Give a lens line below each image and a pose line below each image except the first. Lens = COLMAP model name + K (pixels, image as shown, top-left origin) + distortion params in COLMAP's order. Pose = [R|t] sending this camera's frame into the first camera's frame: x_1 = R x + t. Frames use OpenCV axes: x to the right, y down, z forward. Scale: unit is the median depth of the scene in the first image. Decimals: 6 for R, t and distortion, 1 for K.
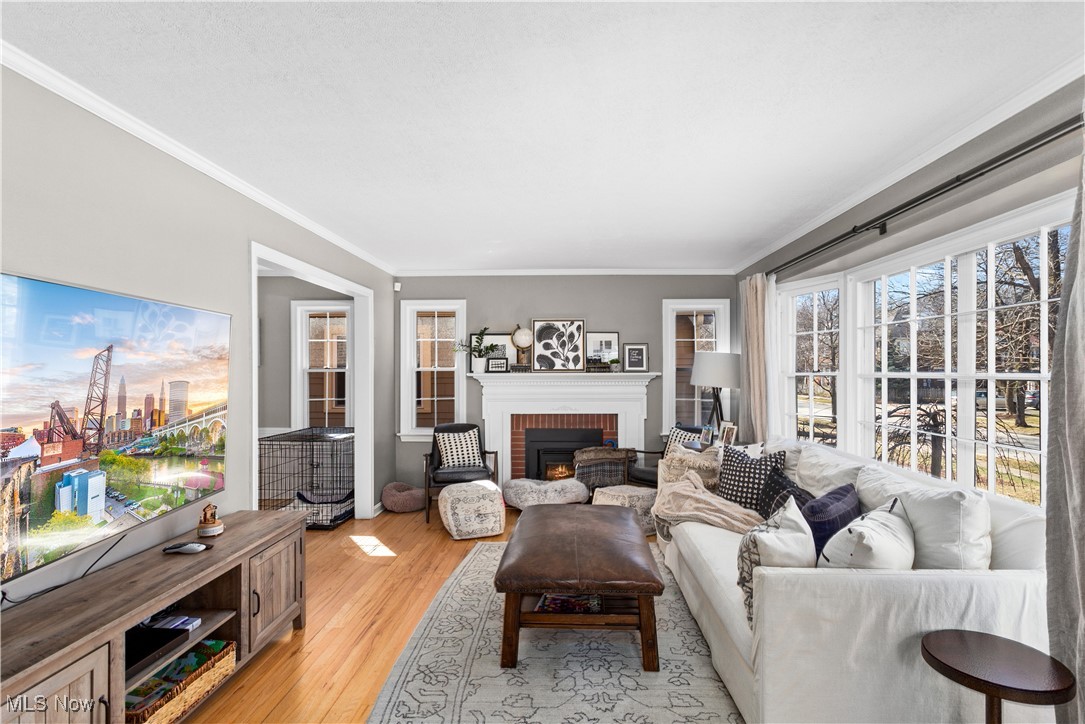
lens RADIAL K [[532.2, 0, 547.4], [0, 532.2, 372.5], [0, 0, 1]] dist [0.002741, 0.001434]
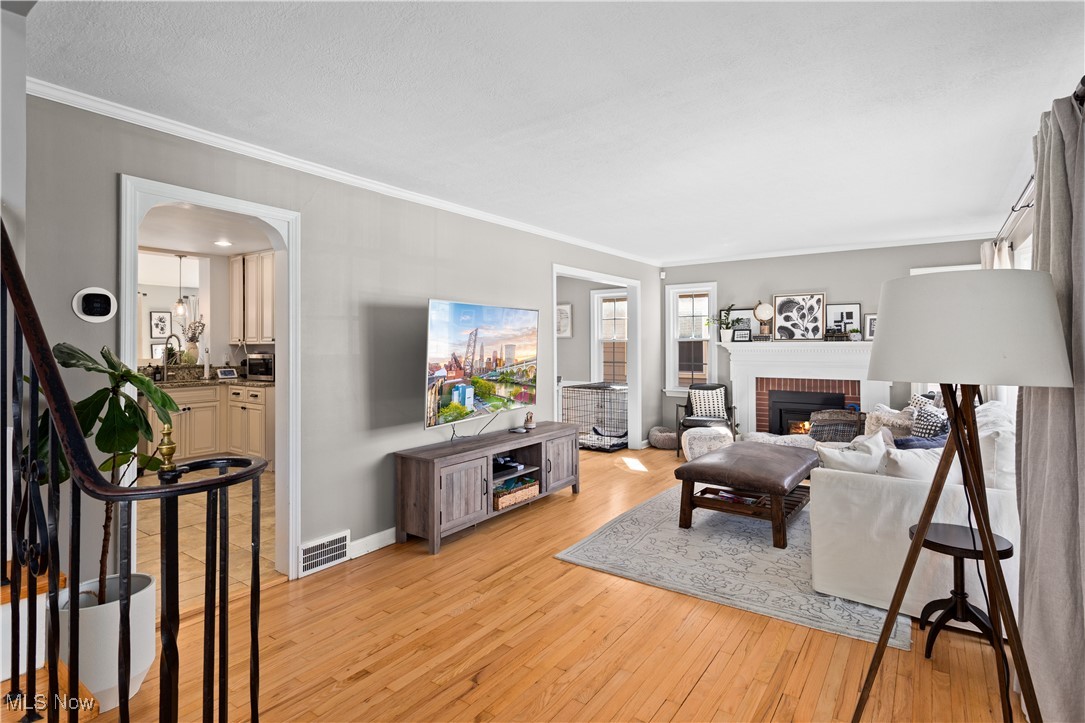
lens RADIAL K [[542.4, 0, 548.7], [0, 542.4, 342.7], [0, 0, 1]] dist [0.001218, 0.000331]
pose [[0.833330, -0.001144, -0.552775, 0.225934], [0.000565, 0.999999, -0.001218, 0.003905], [0.552776, 0.000703, 0.833330, -0.260943]]
